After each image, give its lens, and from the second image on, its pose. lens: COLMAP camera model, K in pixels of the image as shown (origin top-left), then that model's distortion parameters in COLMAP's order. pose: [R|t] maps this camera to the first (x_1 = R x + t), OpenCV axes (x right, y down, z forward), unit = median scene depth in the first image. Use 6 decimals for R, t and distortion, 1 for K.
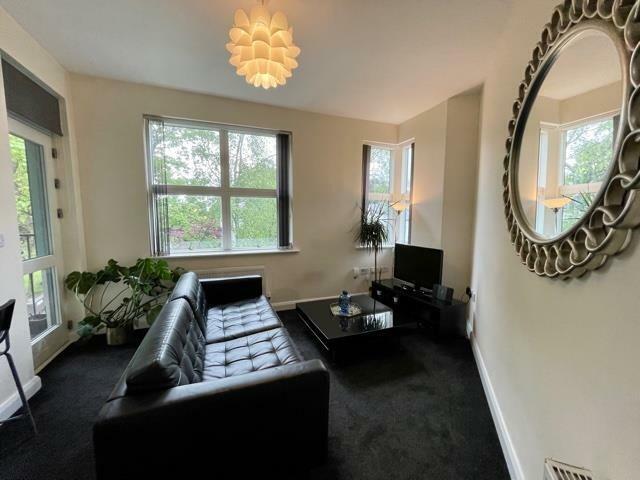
lens RADIAL K [[256.2, 0, 320.6], [0, 256.2, 239.5], [0, 0, 1]] dist [-0.003378, 0.000489]
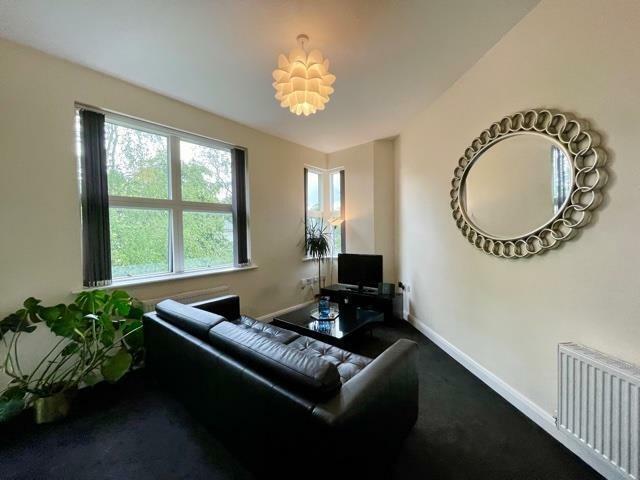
lens RADIAL K [[256.2, 0, 315.8], [0, 256.2, 240.3], [0, 0, 1]] dist [-0.003378, 0.000489]
pose [[0.879846, -0.034961, 0.473972, -0.466233], [0.065613, 0.996676, -0.048281, 0.006558], [-0.470708, 0.073578, 0.879216, 0.019941]]
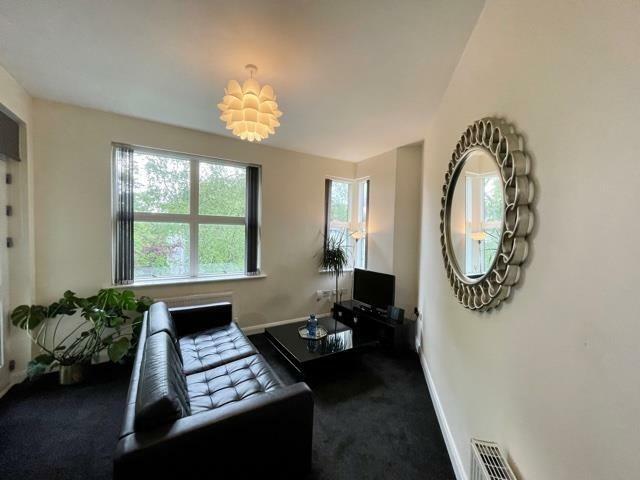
lens RADIAL K [[256.2, 0, 319.6], [0, 256.2, 239.3], [0, 0, 1]] dist [-0.003378, 0.000489]
pose [[0.984785, 0.012503, 0.173327, -0.069442], [-0.001818, 0.998095, -0.061668, -0.055525], [-0.173767, 0.060415, 0.982932, -0.102709]]
